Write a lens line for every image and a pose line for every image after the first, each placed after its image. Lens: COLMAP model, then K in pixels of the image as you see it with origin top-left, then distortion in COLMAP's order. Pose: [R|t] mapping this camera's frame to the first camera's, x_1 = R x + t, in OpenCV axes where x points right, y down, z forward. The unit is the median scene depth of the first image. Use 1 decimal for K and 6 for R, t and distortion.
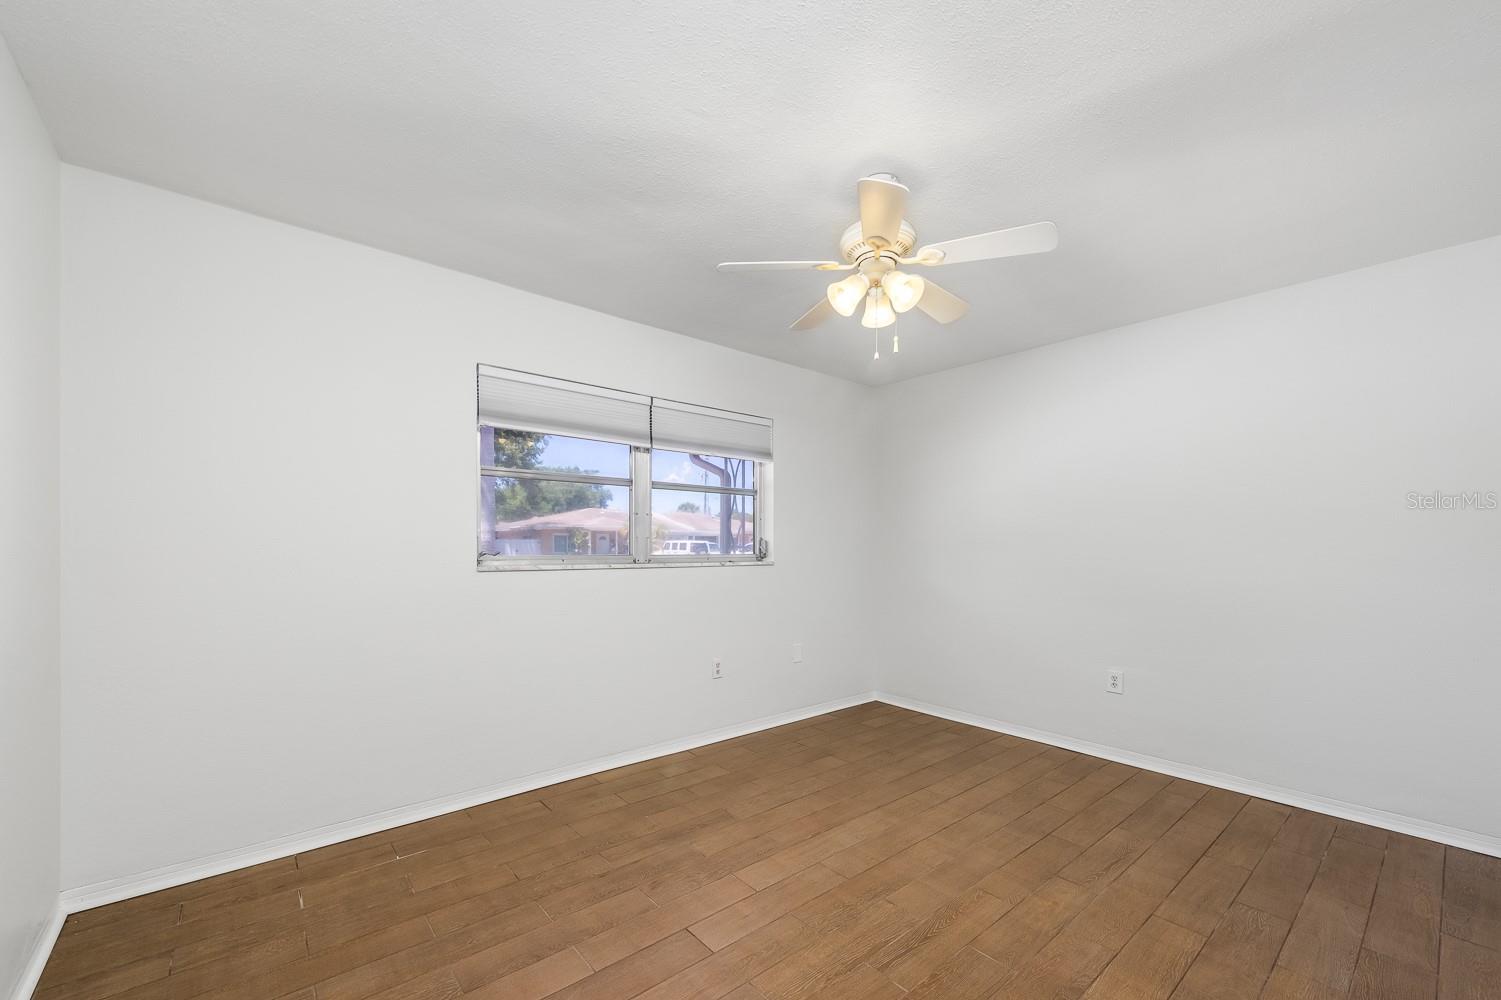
lens RADIAL K [[596.7, 0, 751.6], [0, 596.7, 539.6], [0, 0, 1]] dist [0.011691, 0.000007]
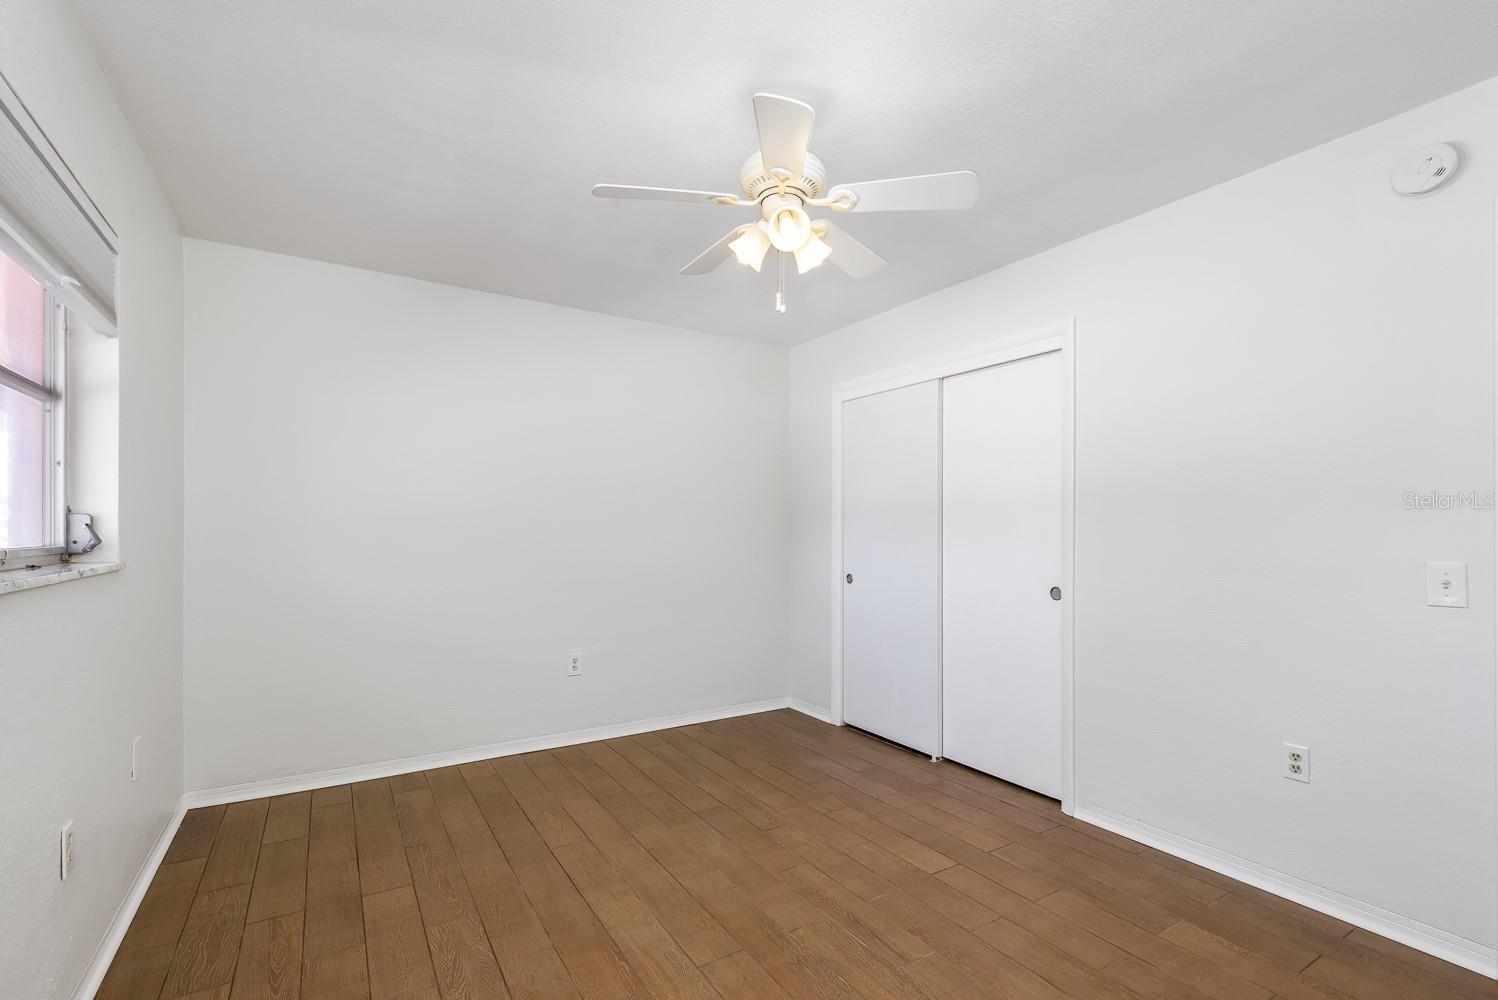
lens RADIAL K [[686.0, 0, 748.1], [0, 686.0, 543.7], [0, 0, 1]] dist [0.000636, 0.000008]
pose [[0.152514, -0.027666, 0.987914, -0.563979], [-0.004296, 0.999580, 0.028656, 0.008019], [-0.988292, -0.008614, 0.152331, 0.683754]]
